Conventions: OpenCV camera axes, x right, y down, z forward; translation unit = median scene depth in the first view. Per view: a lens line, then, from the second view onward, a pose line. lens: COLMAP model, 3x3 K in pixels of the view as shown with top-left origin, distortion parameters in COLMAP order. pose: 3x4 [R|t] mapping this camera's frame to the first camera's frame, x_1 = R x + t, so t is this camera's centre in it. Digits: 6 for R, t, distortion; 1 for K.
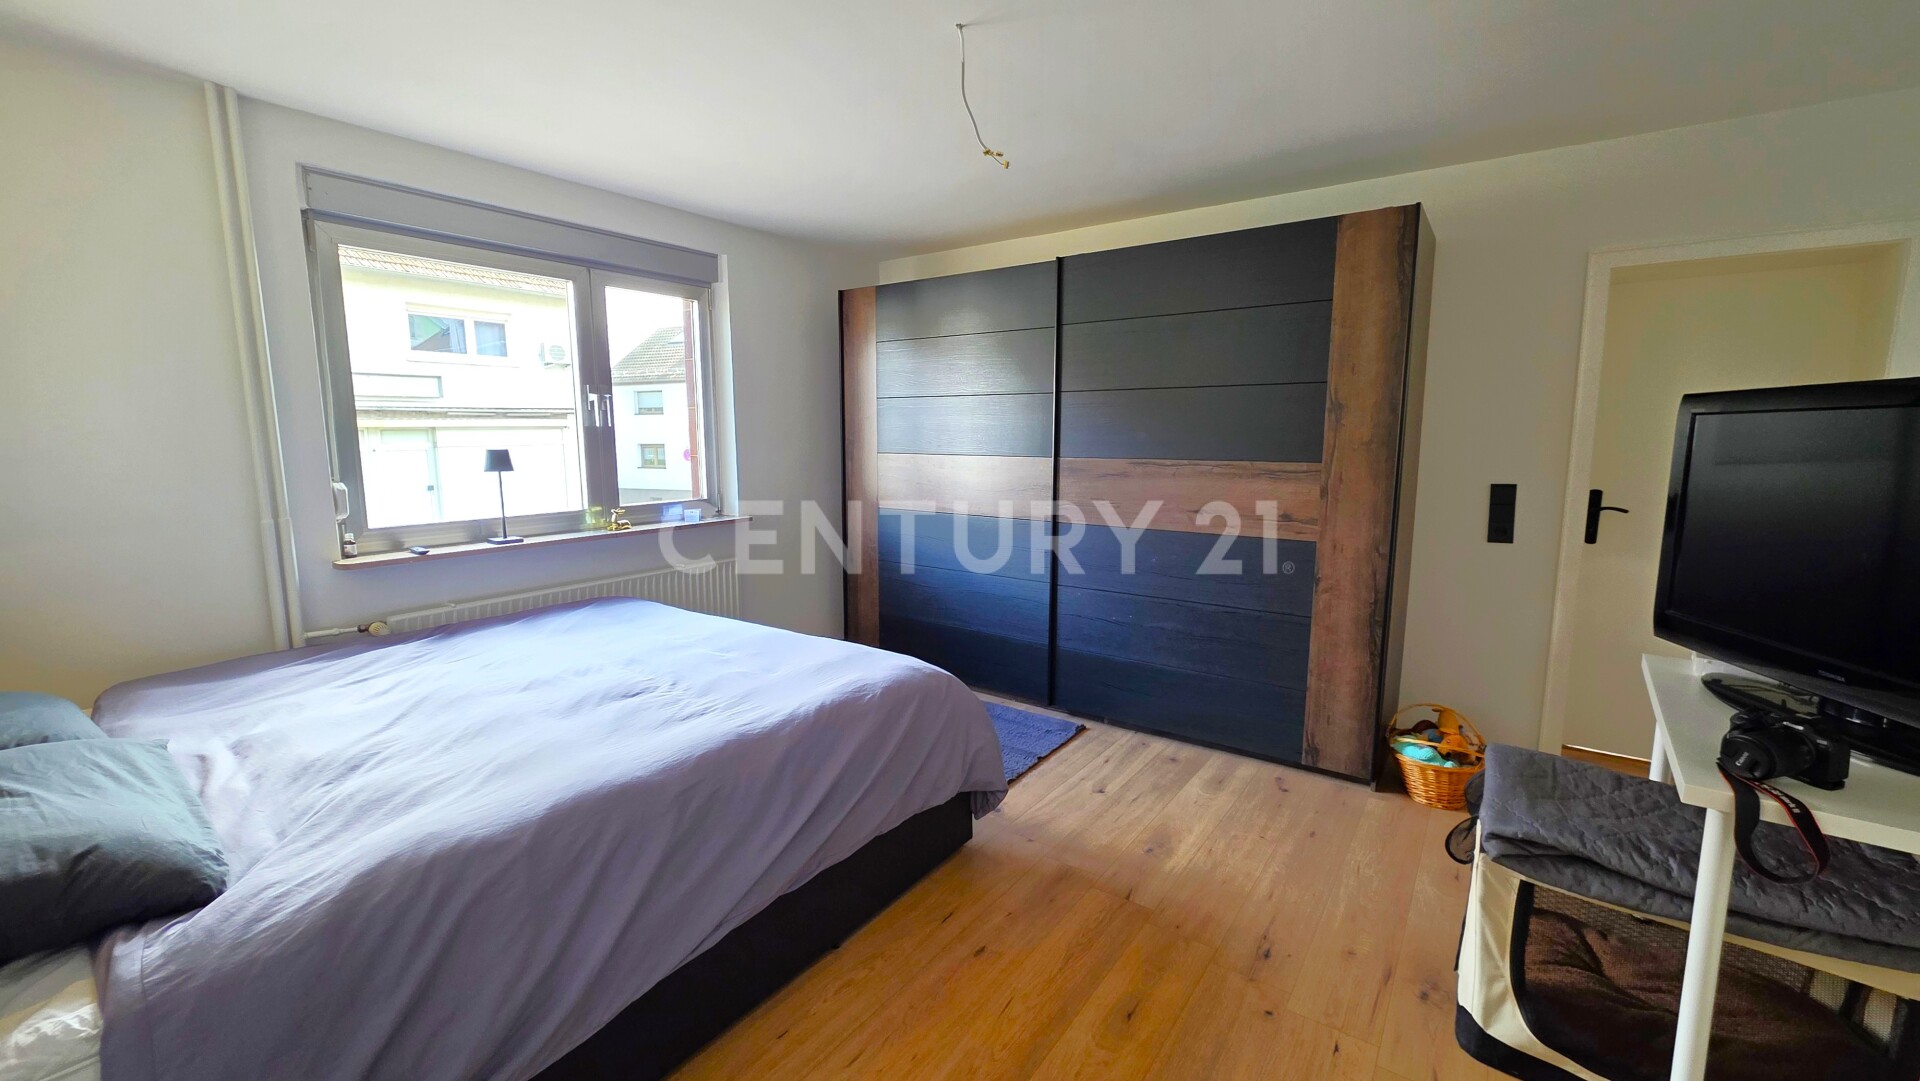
lens RADIAL K [[771.2, 0, 951.2], [0, 771.2, 538.7], [0, 0, 1]] dist [-0.000314, 0.000199]
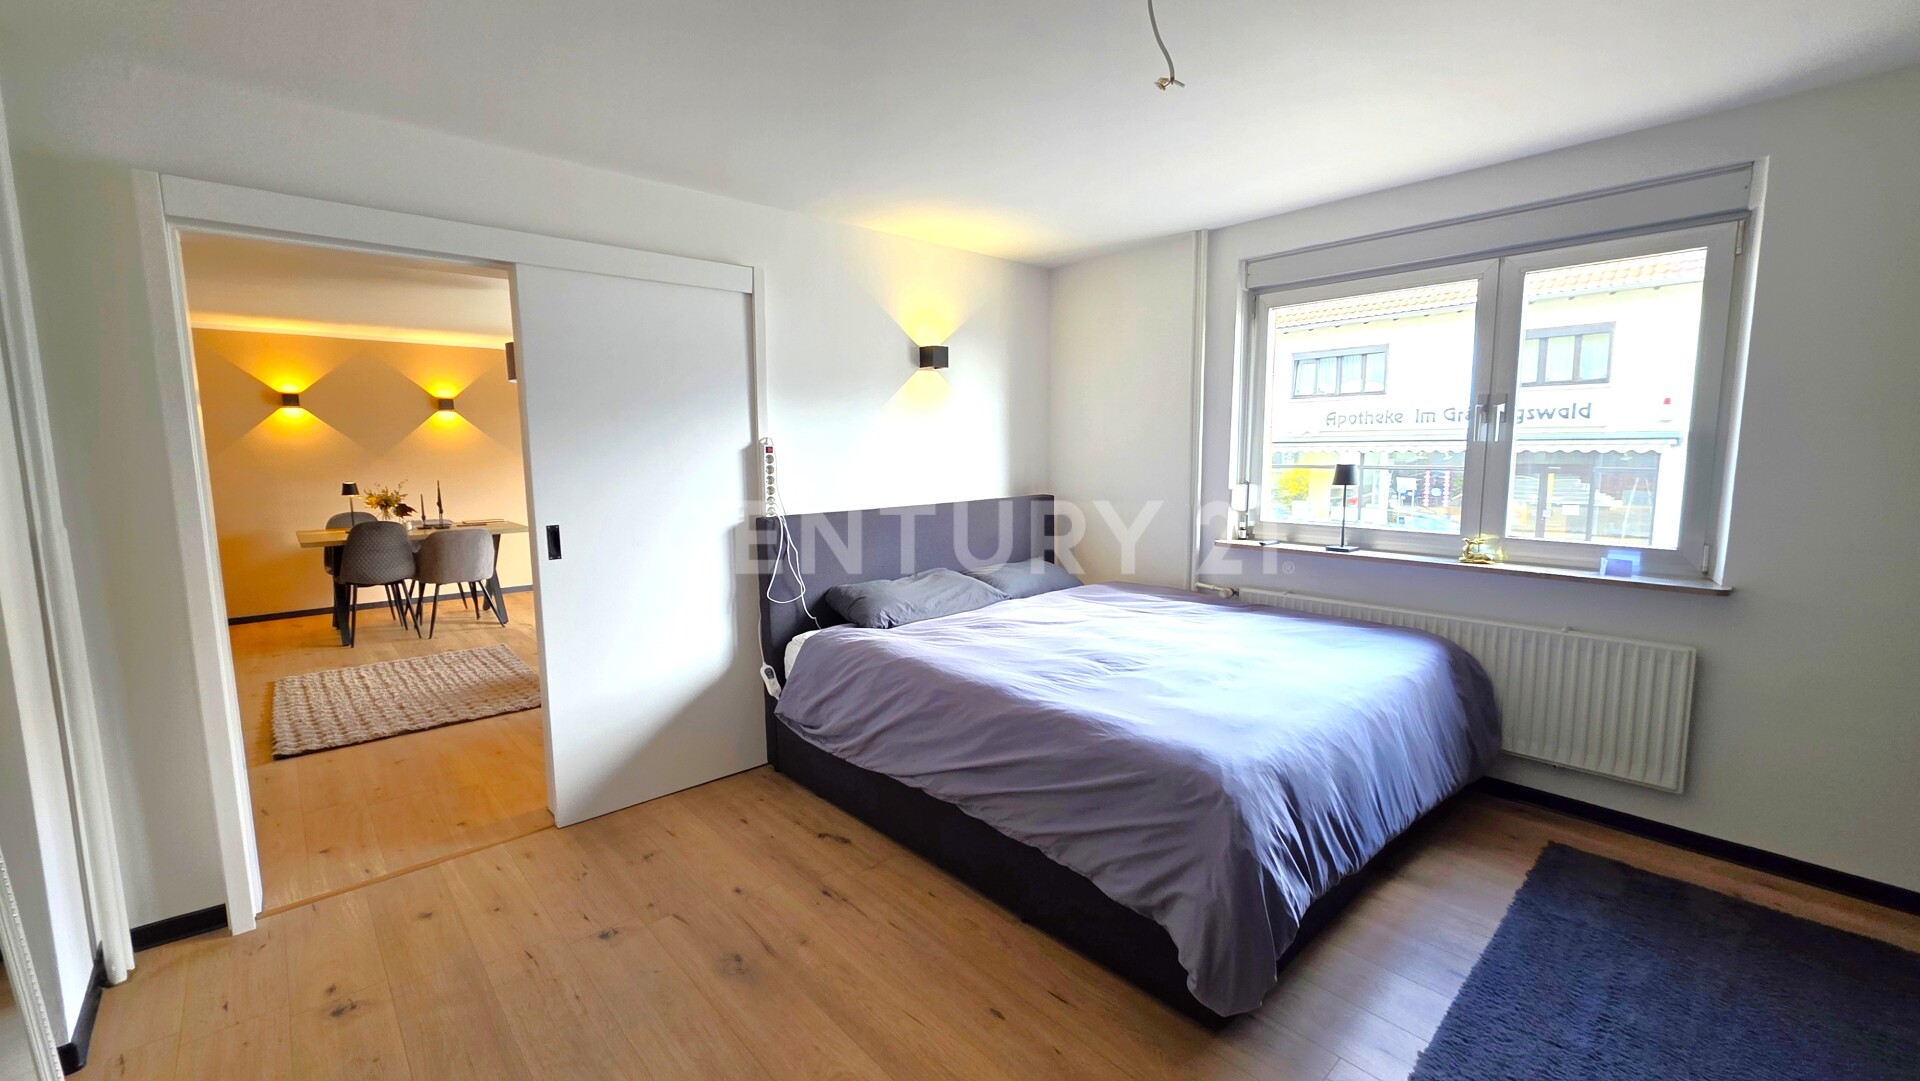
lens RADIAL K [[771.2, 0, 951.2], [0, 771.2, 538.7], [0, 0, 1]] dist [-0.000314, 0.000199]
pose [[-0.219929, 0.124874, -0.967491, 0.812868], [-0.127914, 0.979519, 0.155504, -0.153725], [0.967093, 0.157956, -0.199451, 0.961858]]
